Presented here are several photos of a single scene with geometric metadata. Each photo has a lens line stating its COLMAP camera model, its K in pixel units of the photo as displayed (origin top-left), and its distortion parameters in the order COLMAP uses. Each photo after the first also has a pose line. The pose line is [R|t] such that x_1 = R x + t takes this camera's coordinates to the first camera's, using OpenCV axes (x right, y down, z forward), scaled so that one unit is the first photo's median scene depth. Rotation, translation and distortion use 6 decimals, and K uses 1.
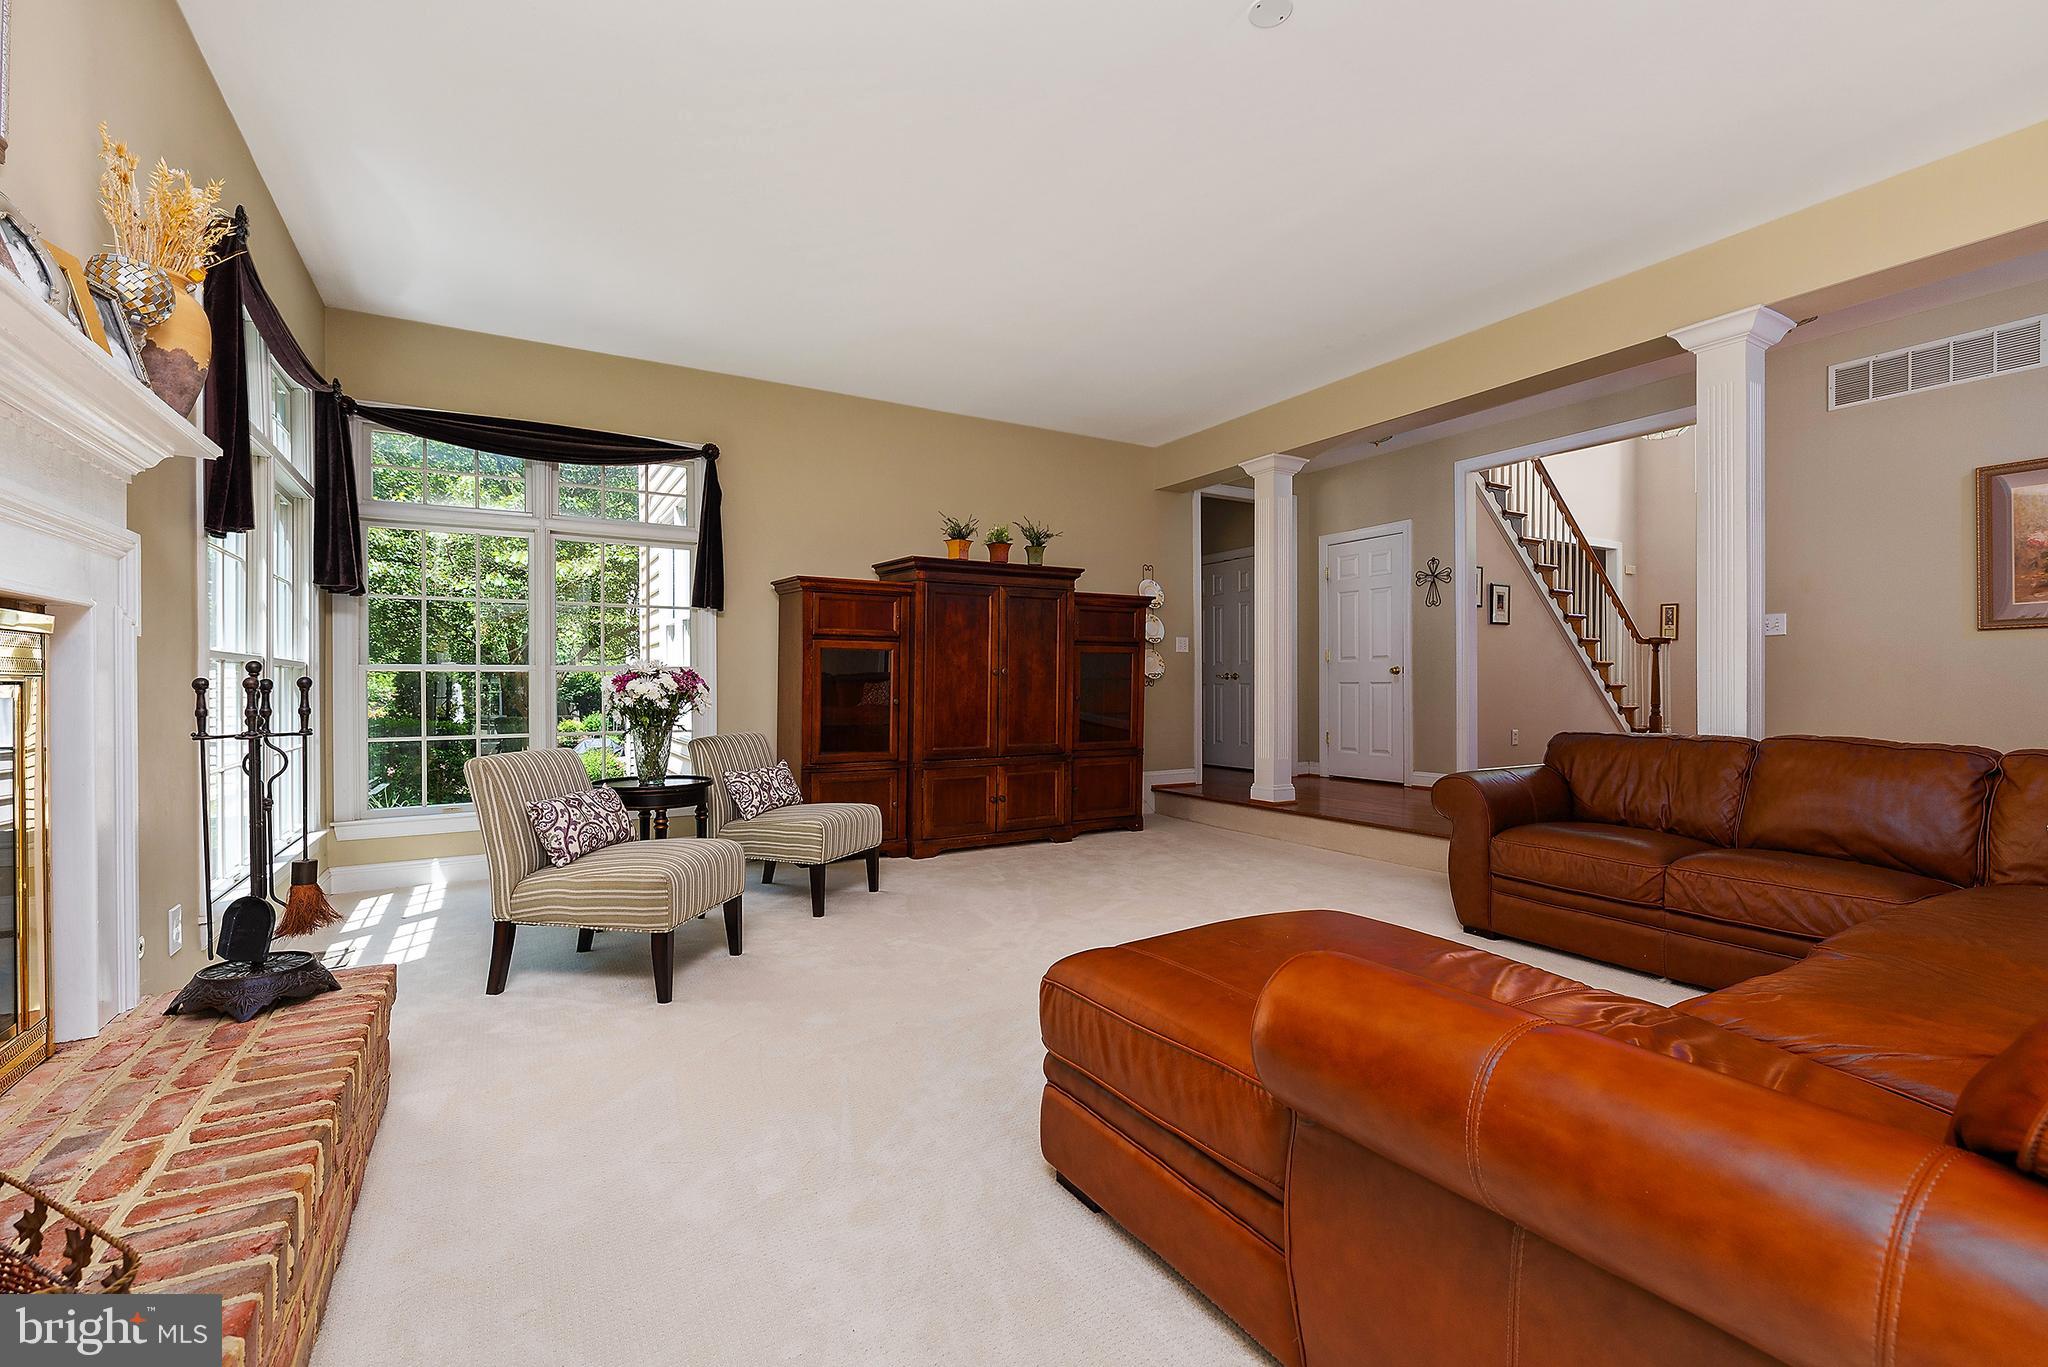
lens RADIAL K [[884.6, 0, 1024.6], [0, 884.6, 684.4], [0, 0, 1]] dist [0.004087, -0.000013]
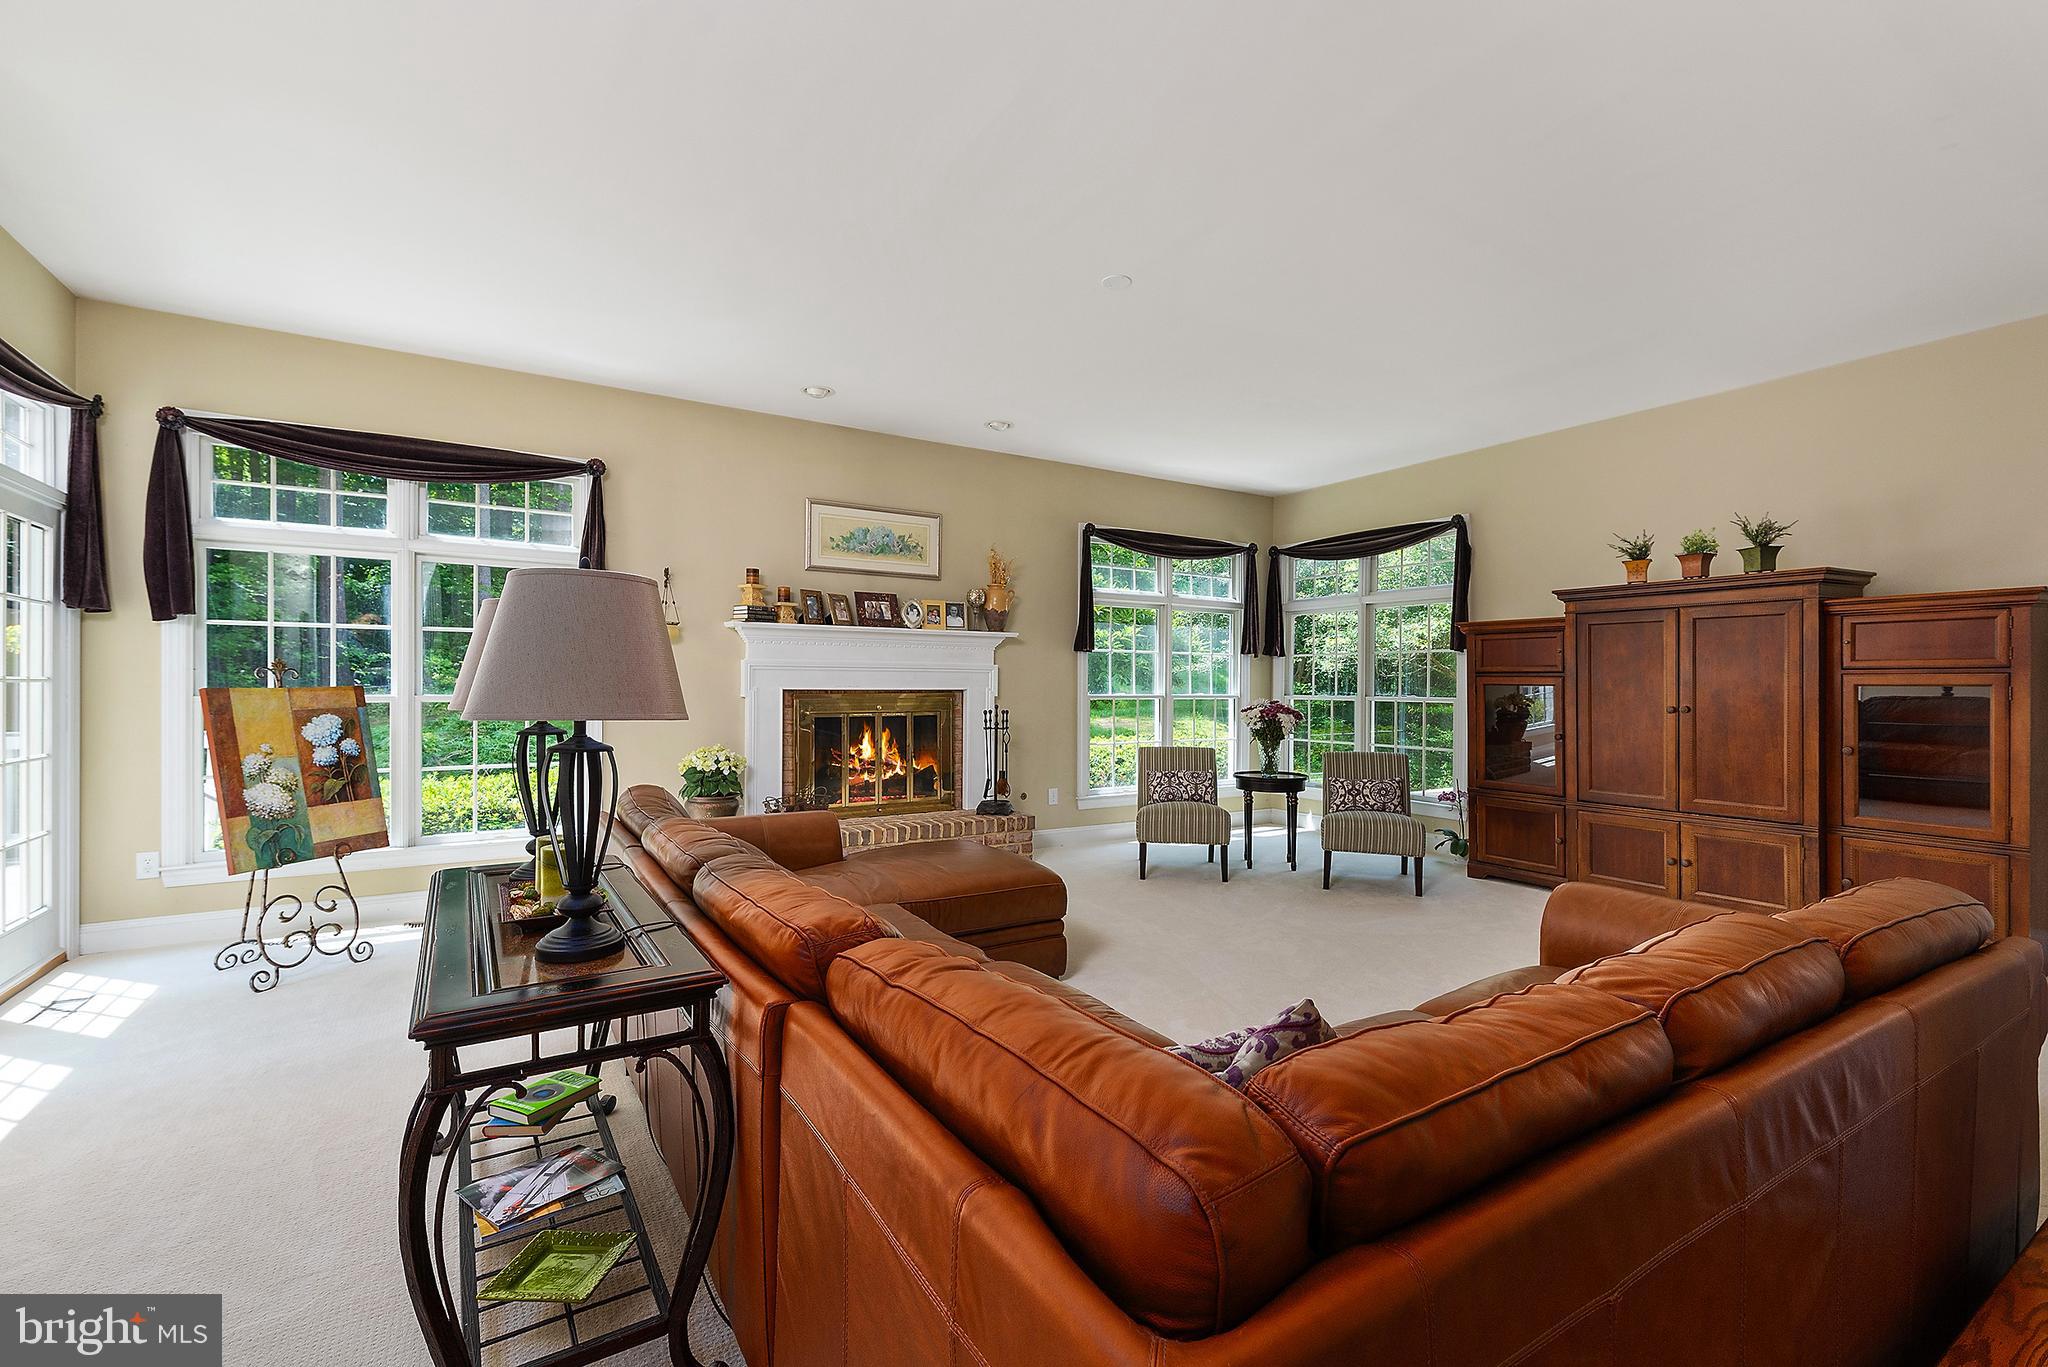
lens RADIAL K [[884.6, 0, 1031.9], [0, 884.6, 687.6], [0, 0, 1]] dist [0.004087, -0.000013]
pose [[0.031249, 0.002371, -0.999509, 0.802053], [-0.006778, 0.999975, 0.002161, -0.033351], [0.999489, 0.006707, 0.031264, 0.363185]]
